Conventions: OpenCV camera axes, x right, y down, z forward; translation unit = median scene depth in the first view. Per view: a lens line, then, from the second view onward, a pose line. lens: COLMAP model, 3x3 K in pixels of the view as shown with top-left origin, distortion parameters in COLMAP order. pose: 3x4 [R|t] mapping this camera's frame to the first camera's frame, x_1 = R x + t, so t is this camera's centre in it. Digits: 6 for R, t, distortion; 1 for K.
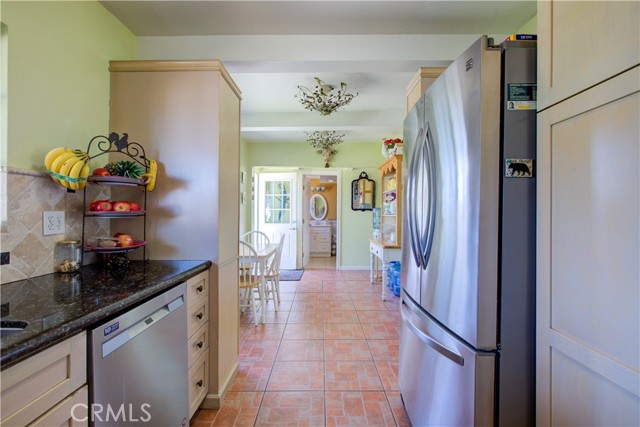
lens RADIAL K [[293.9, 0, 316.8], [0, 293.9, 212.9], [0, 0, 1]] dist [-0.001041, 0.000107]
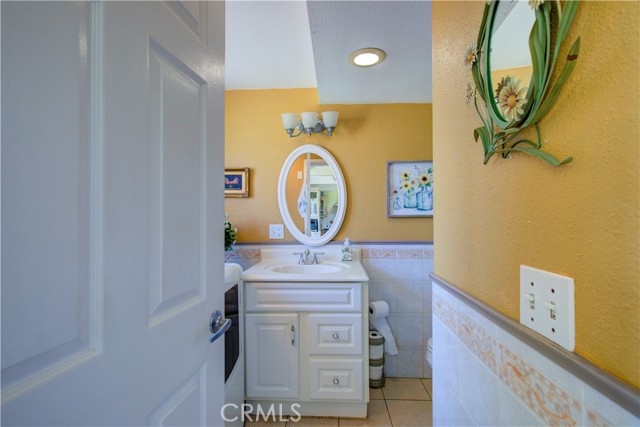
lens RADIAL K [[293.9, 0, 316.8], [0, 293.9, 212.9], [0, 0, 1]] dist [-0.001041, 0.000107]
pose [[0.998558, -0.007334, -0.053183, 0.030367], [0.006835, 0.999931, -0.009554, -0.001936], [0.053250, 0.009177, 0.998539, 1.015053]]
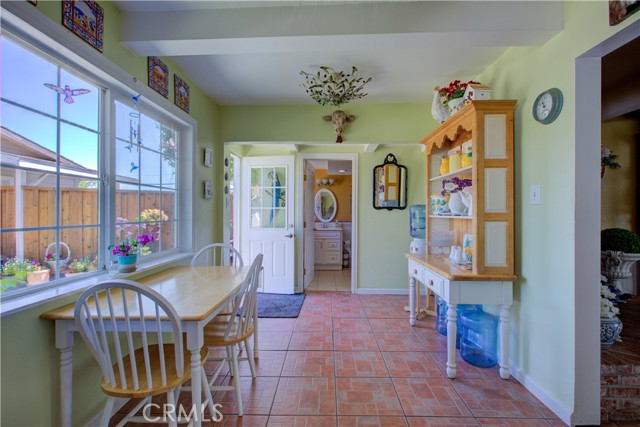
lens RADIAL K [[293.9, 0, 316.8], [0, 293.9, 212.9], [0, 0, 1]] dist [-0.001041, 0.000107]
pose [[0.999710, -0.001964, -0.023999, 0.000491], [0.001974, 0.999998, 0.000397, -0.000268], [0.023998, -0.000444, 0.999712, 0.295778]]
